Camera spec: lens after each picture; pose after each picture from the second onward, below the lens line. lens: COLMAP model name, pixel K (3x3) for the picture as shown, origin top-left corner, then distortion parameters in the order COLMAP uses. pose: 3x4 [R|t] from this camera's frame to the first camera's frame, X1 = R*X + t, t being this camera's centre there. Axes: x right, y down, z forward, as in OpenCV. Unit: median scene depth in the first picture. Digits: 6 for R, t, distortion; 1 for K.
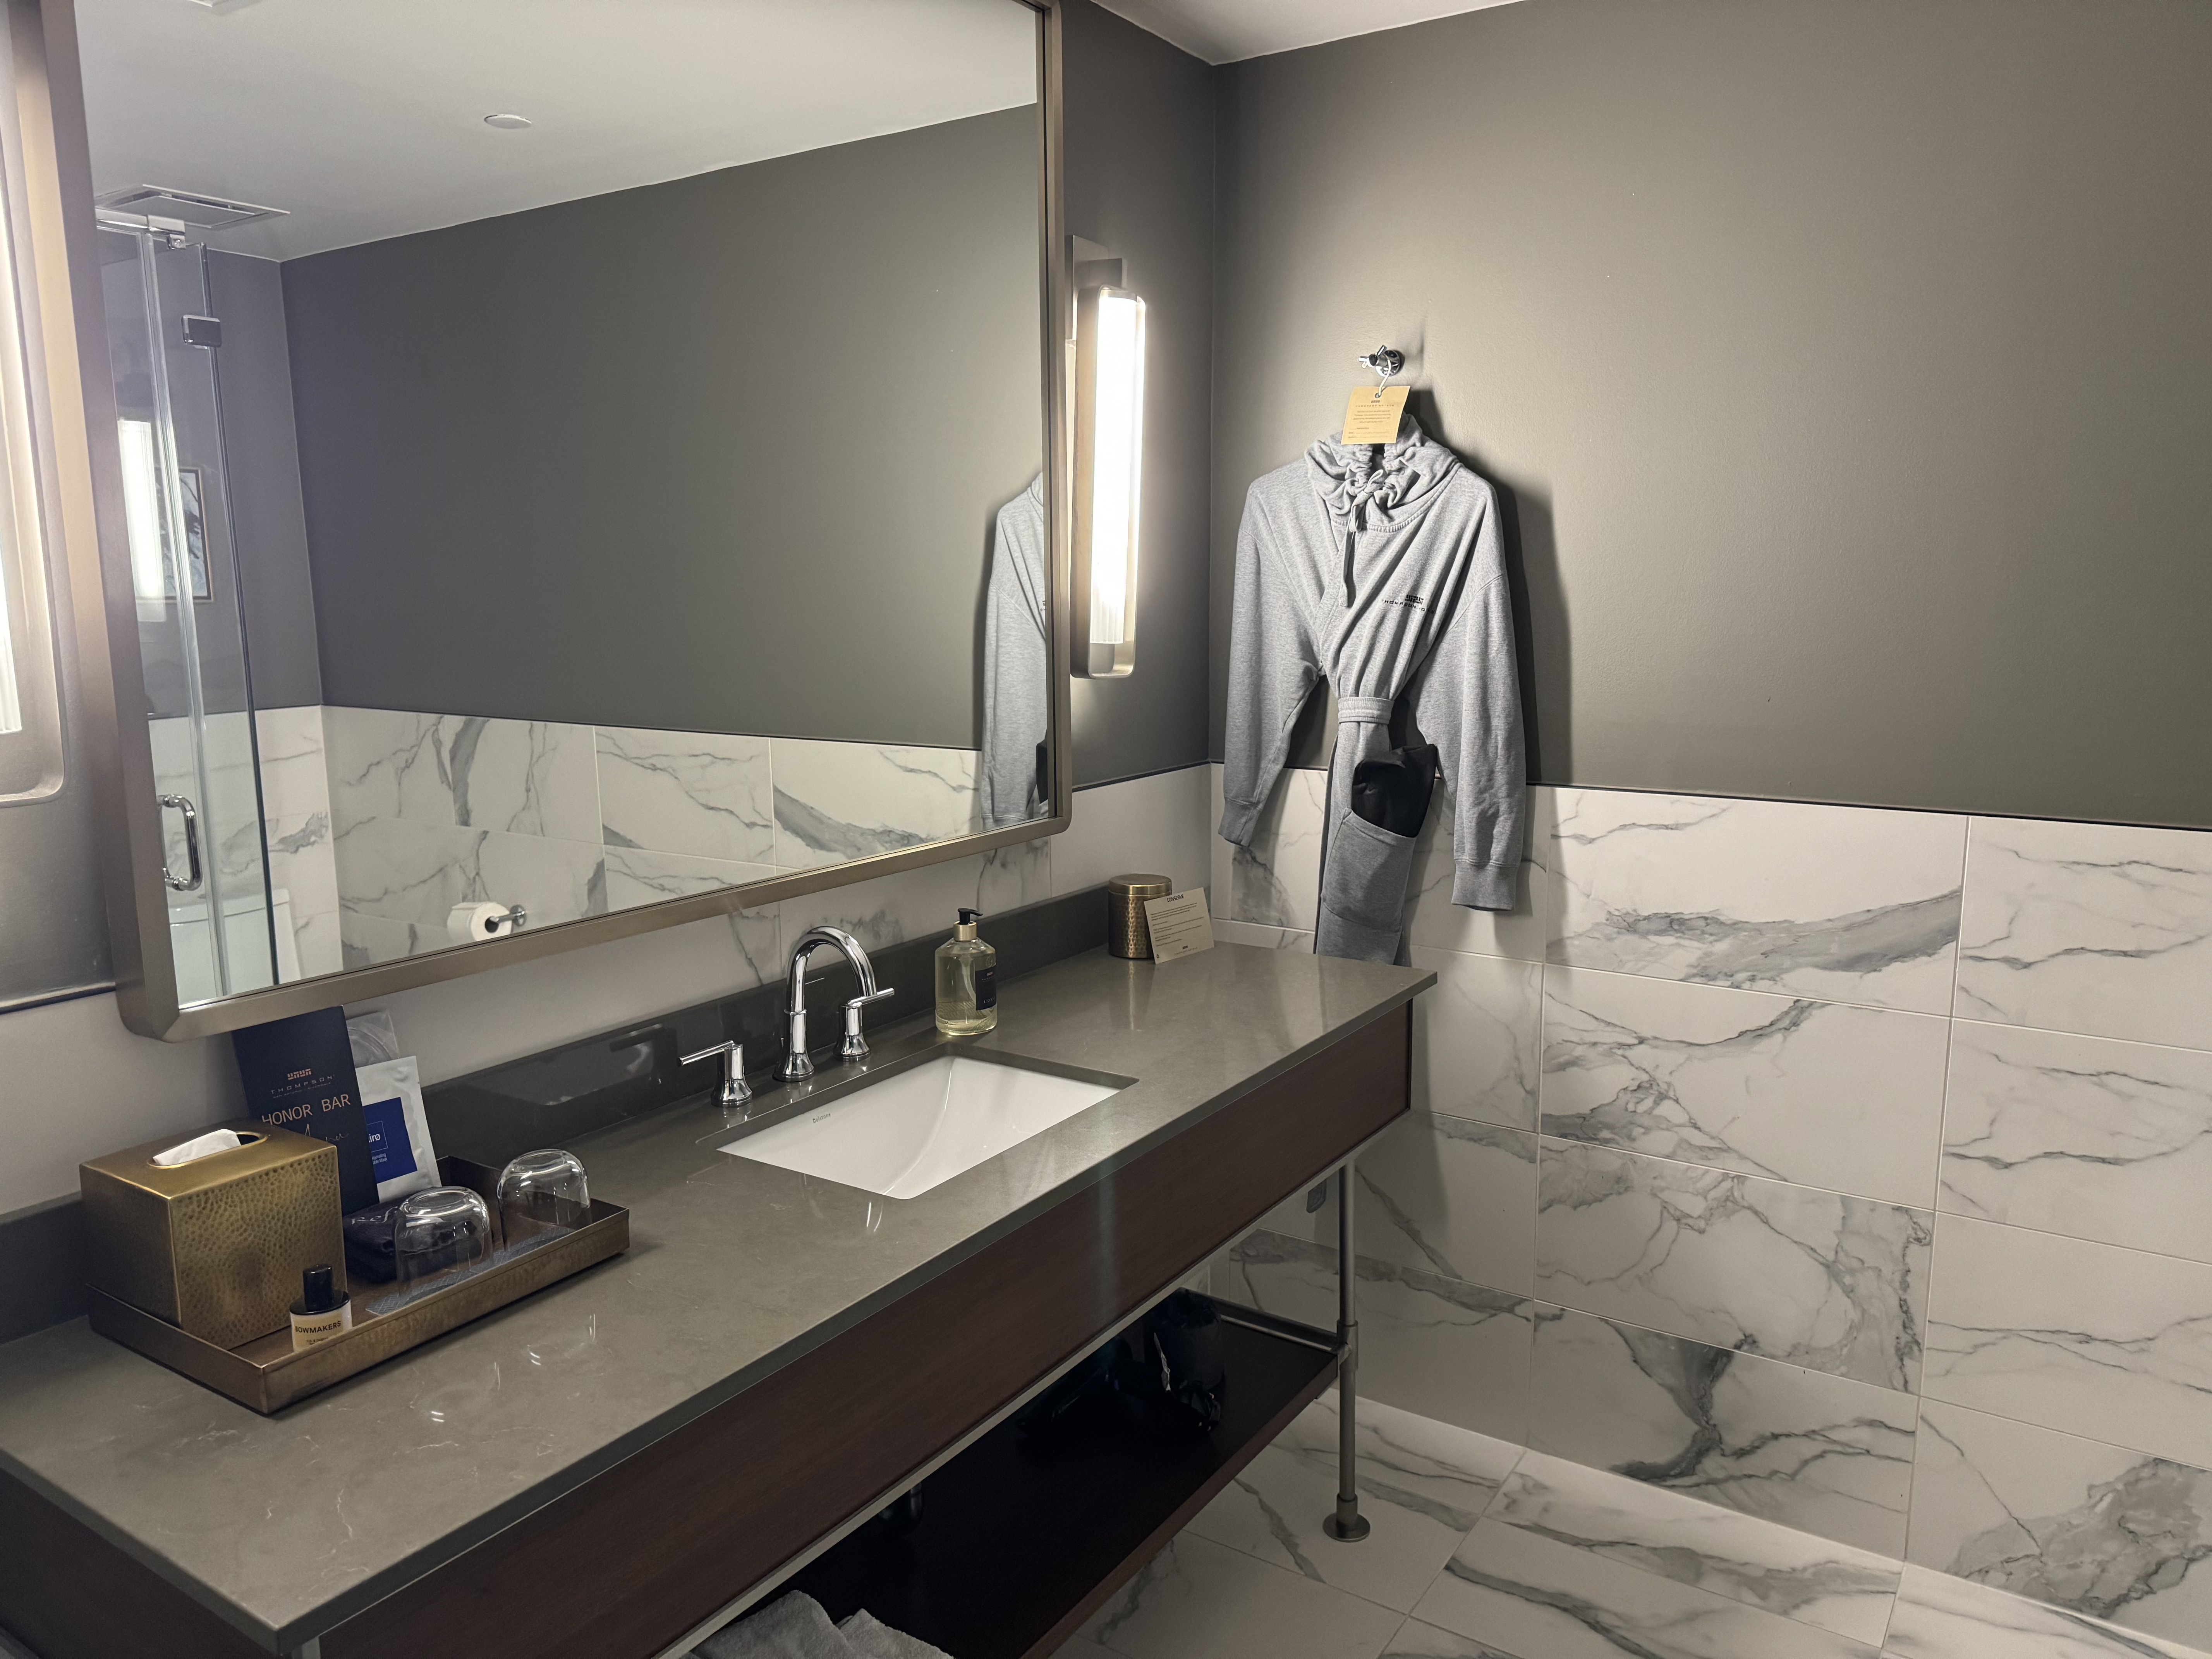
lens RADIAL K [[1579.3, 0, 1103.8], [0, 1579.3, 839.1], [0, 0, 1]] dist [0.051089, -0.075088]
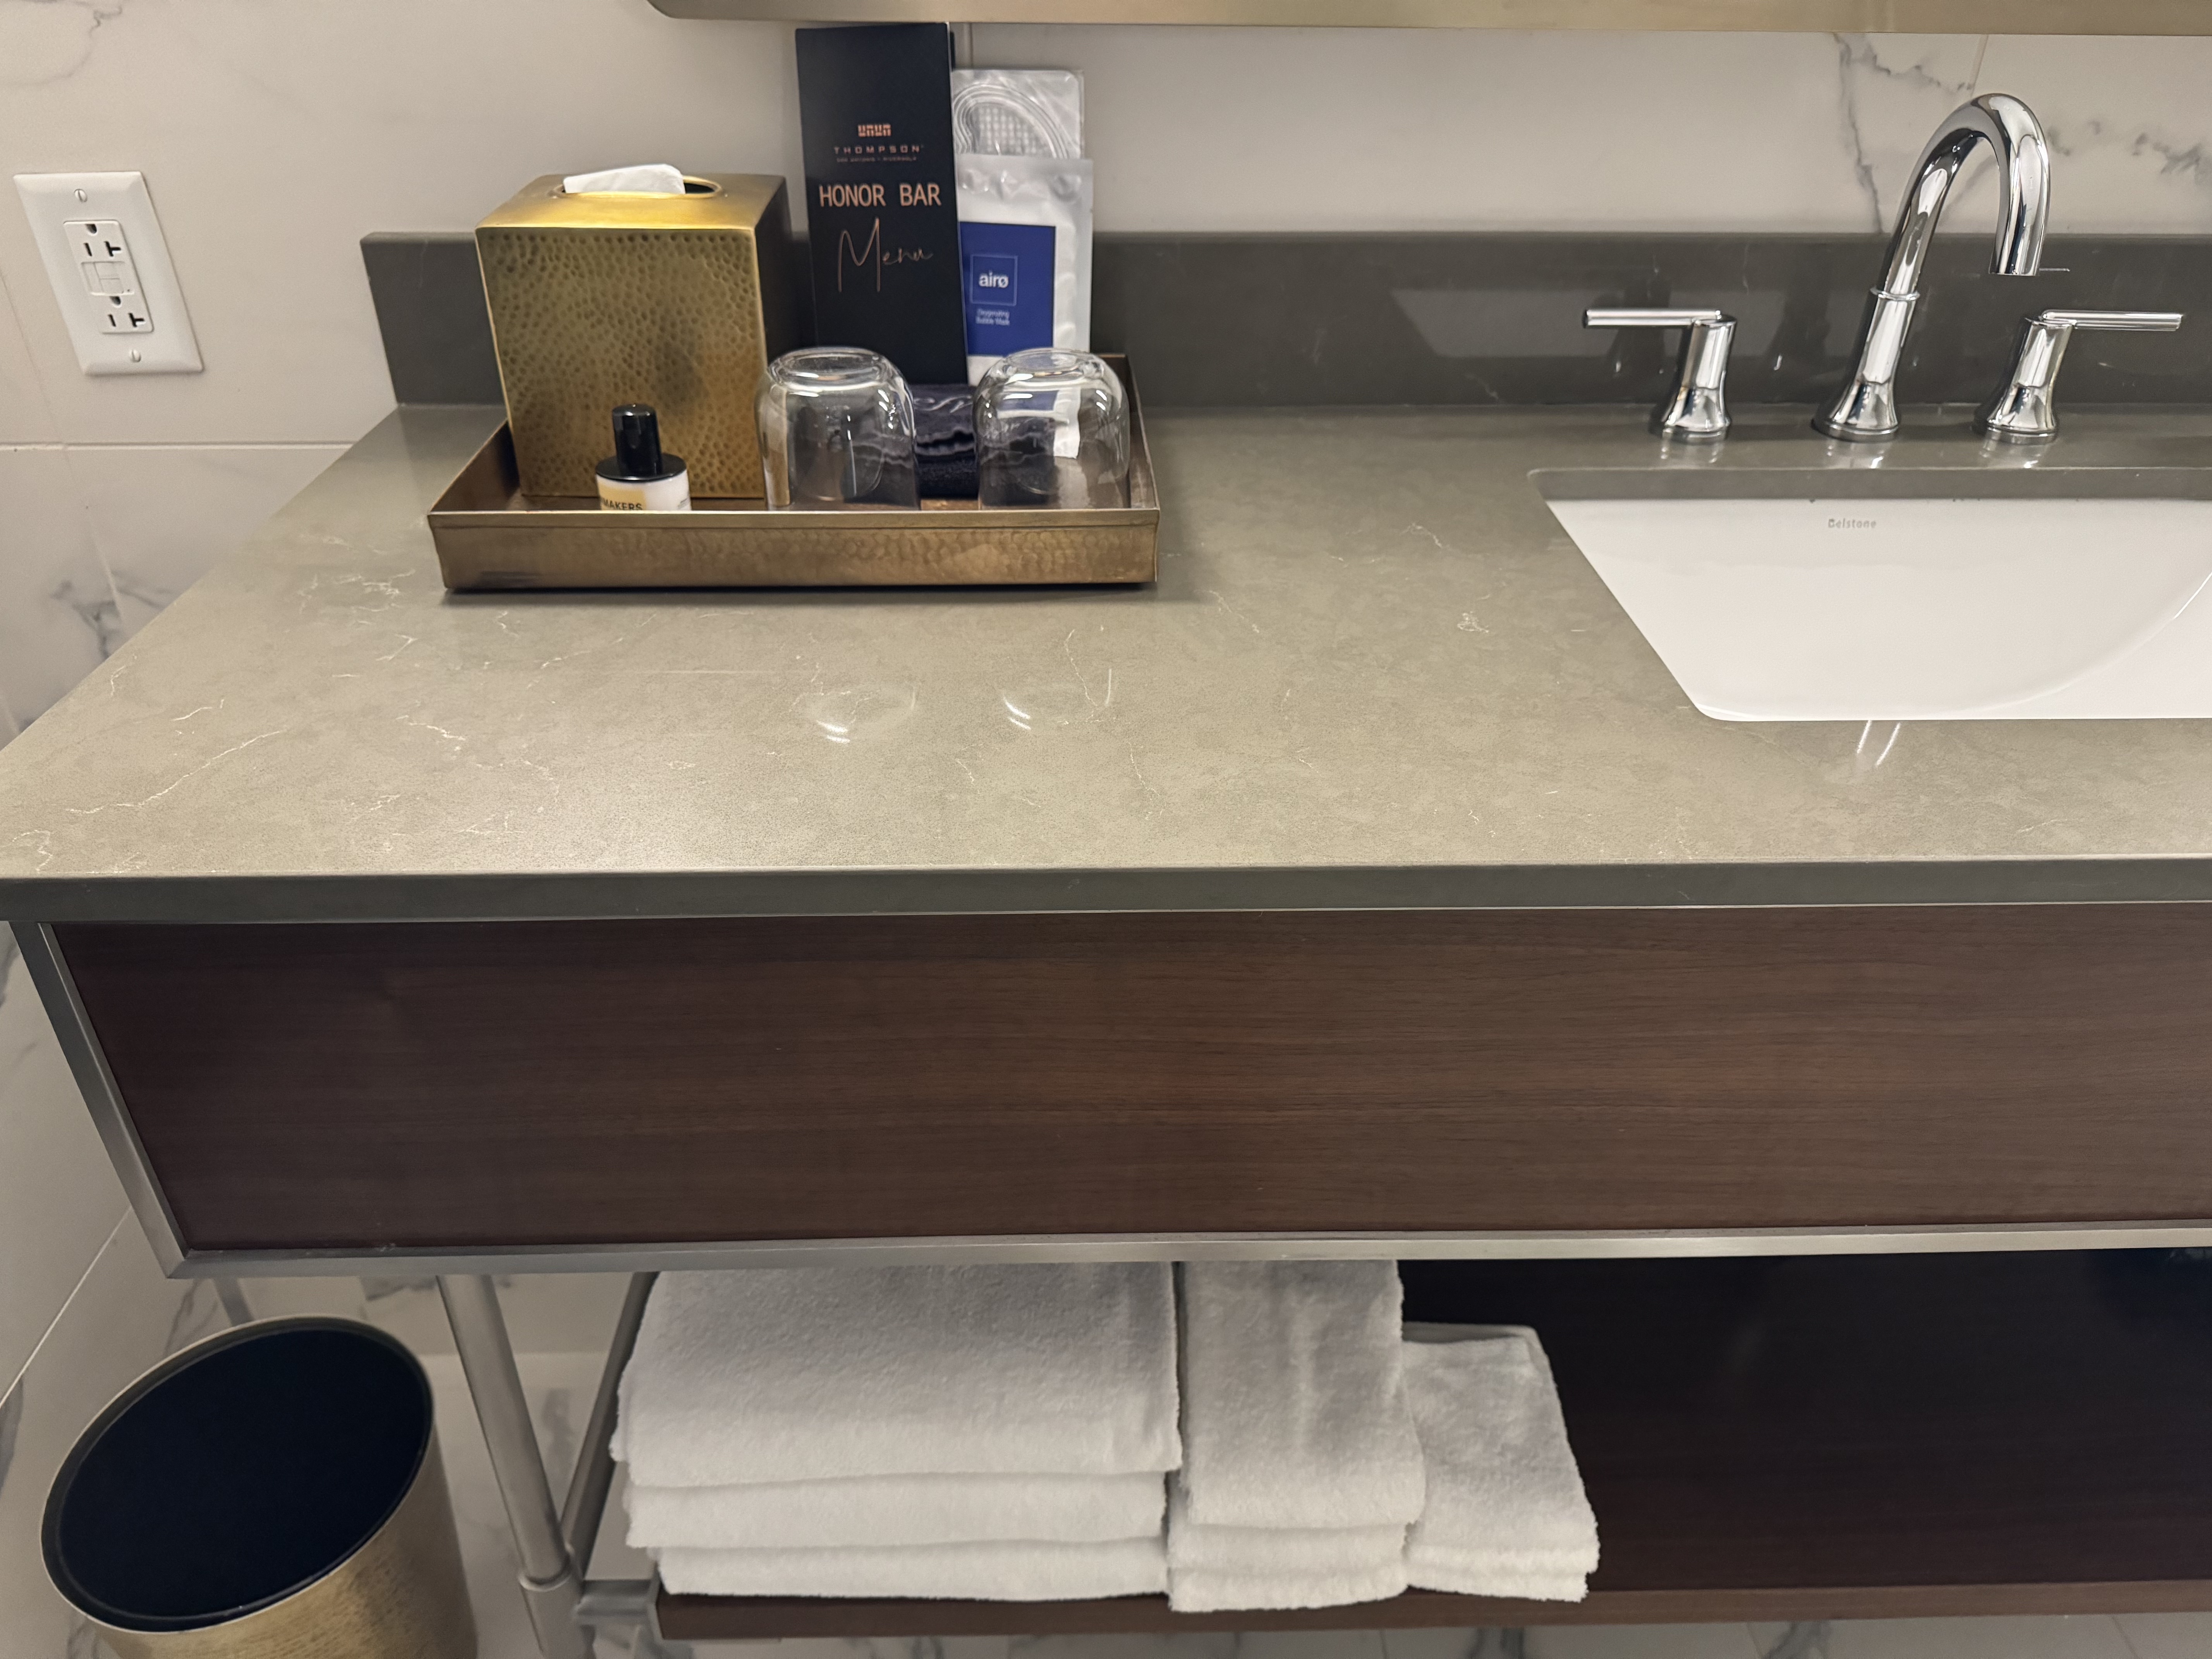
lens RADIAL K [[1579.3, 0, 1103.8], [0, 1579.3, 839.1], [0, 0, 1]] dist [0.051089, -0.075088]
pose [[0.583949, 0.452574, -0.673929, 0.070962], [-0.152074, 0.876466, 0.456817, 0.073957], [0.797419, -0.164271, 0.580636, 0.529916]]
